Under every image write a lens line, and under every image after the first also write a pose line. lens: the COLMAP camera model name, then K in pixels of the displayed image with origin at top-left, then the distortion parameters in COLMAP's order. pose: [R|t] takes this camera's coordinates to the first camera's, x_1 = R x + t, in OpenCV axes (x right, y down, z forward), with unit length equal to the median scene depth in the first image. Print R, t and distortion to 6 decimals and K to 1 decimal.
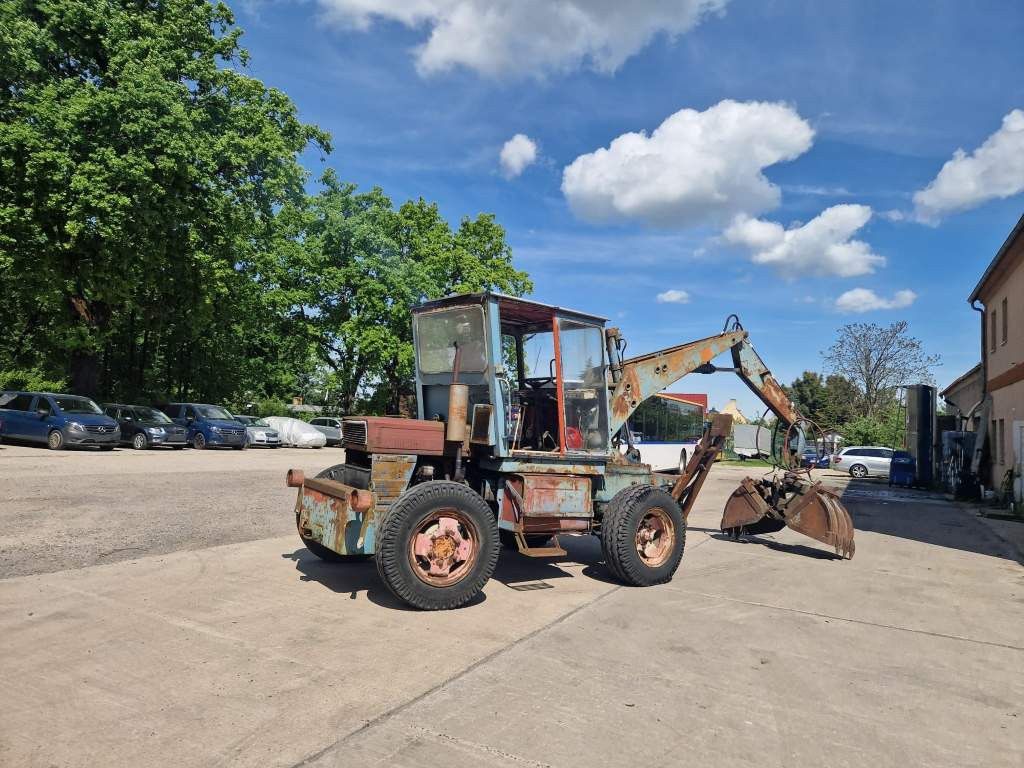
lens RADIAL K [[707.4, 0, 512.0], [0, 707.4, 384.0], [0, 0, 1]] dist [0.017209, -0.002120]
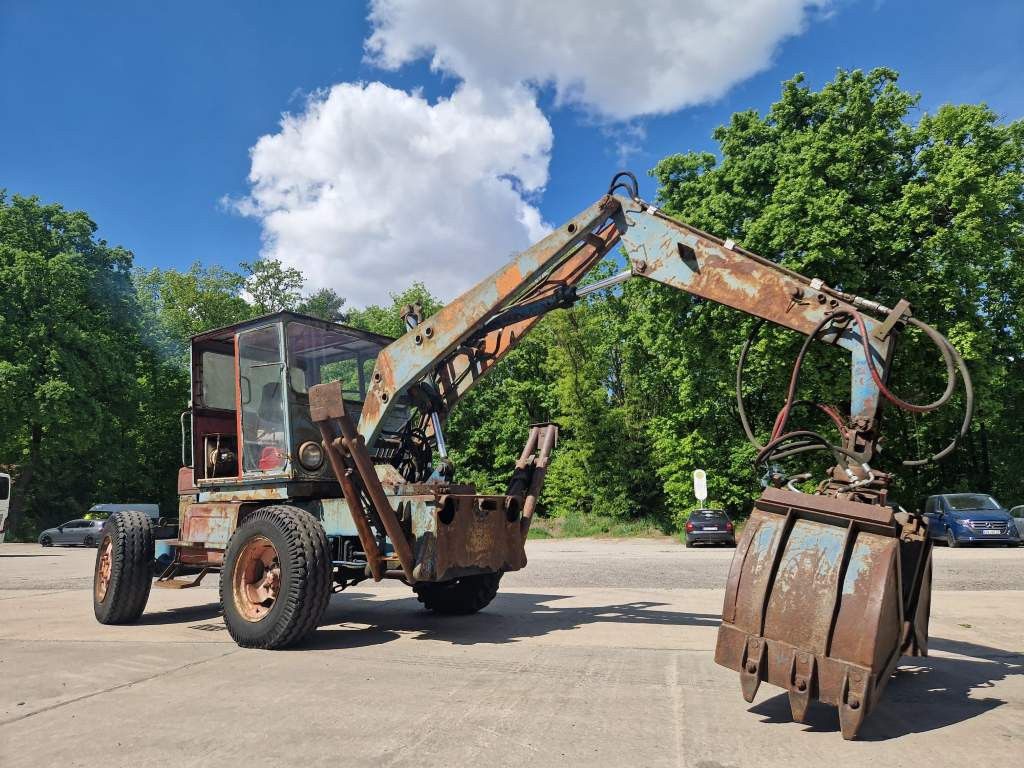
lens RADIAL K [[707.4, 0, 512.0], [0, 707.4, 384.0], [0, 0, 1]] dist [0.017209, -0.002120]
pose [[0.282264, -0.255601, -0.924660, 0.872113], [0.096554, 0.966528, -0.237700, 0.196377], [0.954466, -0.022185, 0.297495, 0.913030]]
